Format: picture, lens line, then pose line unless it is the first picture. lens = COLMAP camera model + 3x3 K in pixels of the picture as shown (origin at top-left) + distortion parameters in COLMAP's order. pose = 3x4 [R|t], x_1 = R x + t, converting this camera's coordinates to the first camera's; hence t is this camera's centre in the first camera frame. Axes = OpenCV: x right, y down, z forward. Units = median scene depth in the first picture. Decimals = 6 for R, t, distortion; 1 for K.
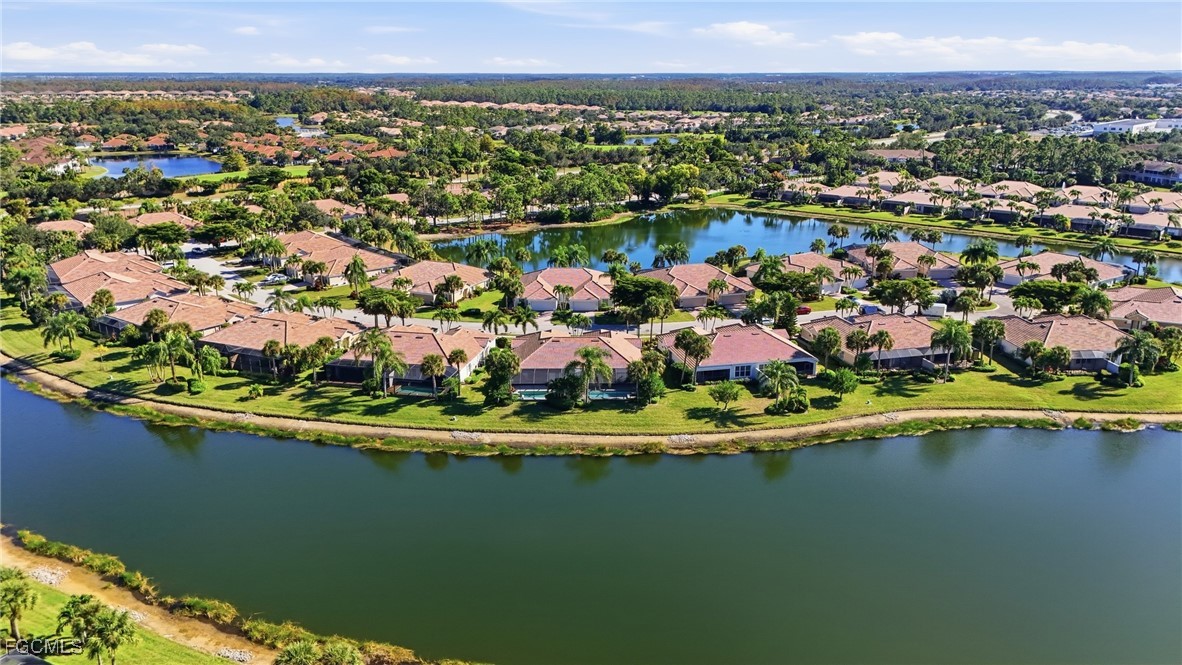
lens RADIAL K [[912.7, 0, 591.0], [0, 912.7, 332.5], [0, 0, 1]] dist [0.087934, -0.140276]
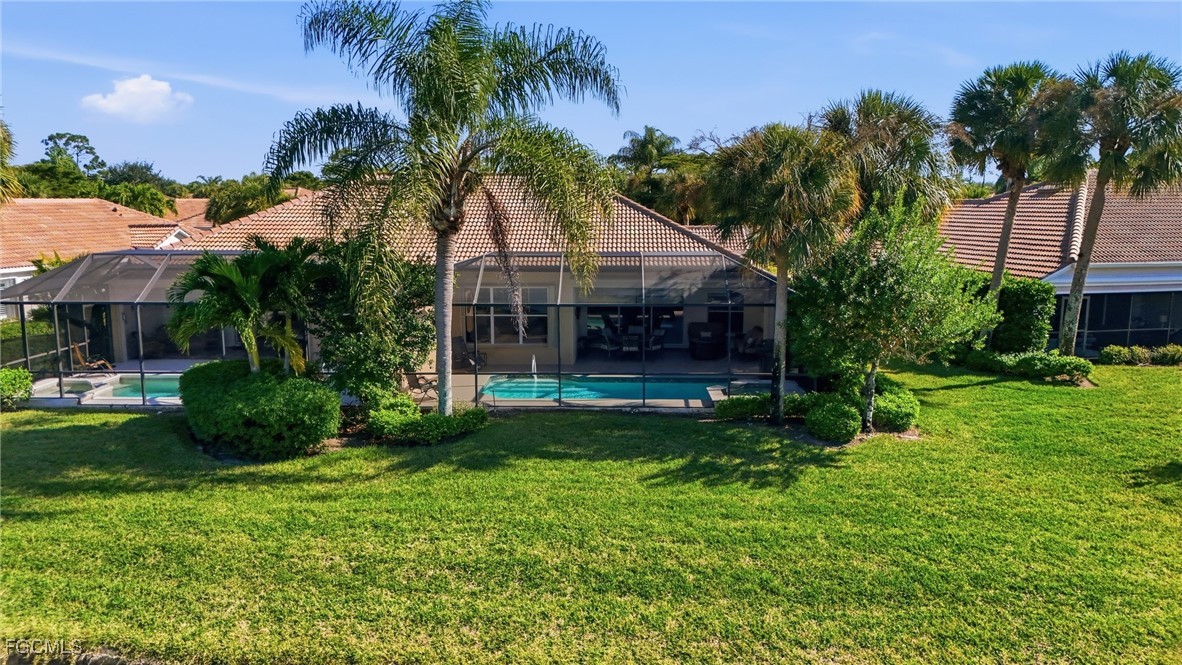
lens RADIAL K [[912.7, 0, 591.0], [0, 912.7, 332.5], [0, 0, 1]] dist [0.087934, -0.140276]
pose [[0.998909, 0.007704, -0.046055, 0.020576], [-0.013624, 0.991465, -0.129662, 0.064126], [0.044663, 0.130148, 0.990488, 0.660599]]
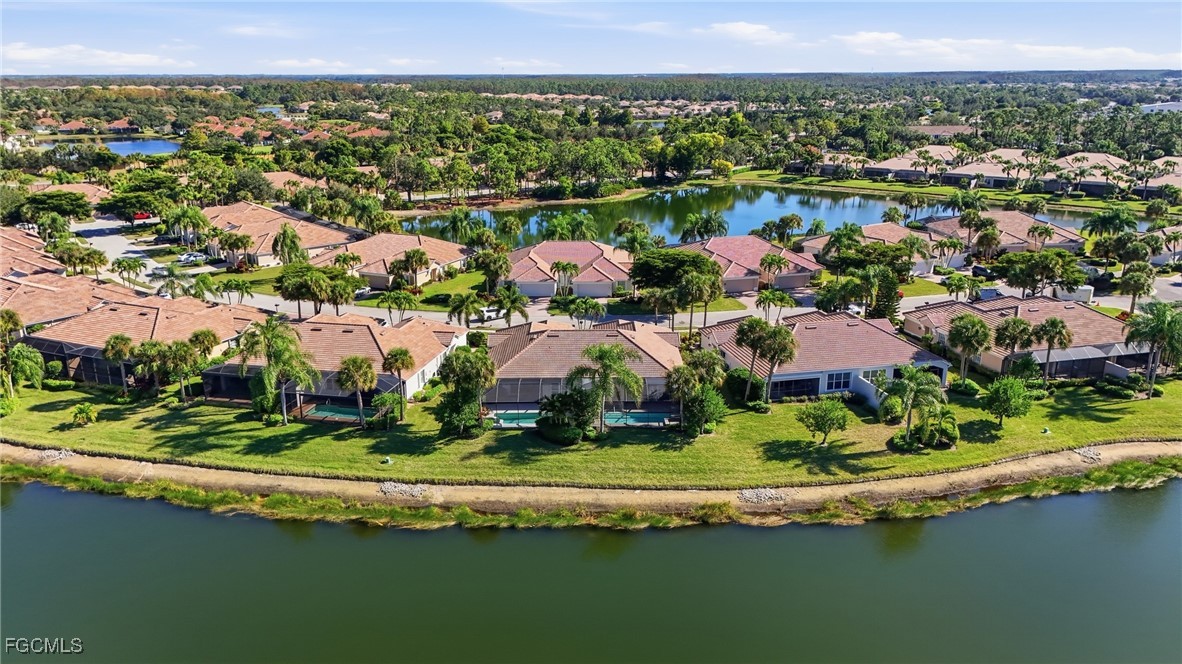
lens RADIAL K [[912.7, 0, 591.0], [0, 912.7, 332.0], [0, 0, 1]] dist [0.087934, -0.140276]
pose [[0.999996, -0.001840, -0.001992, -0.008174], [0.001835, 0.999995, -0.002686, 0.007100], [0.001997, 0.002682, 0.999994, 0.286395]]
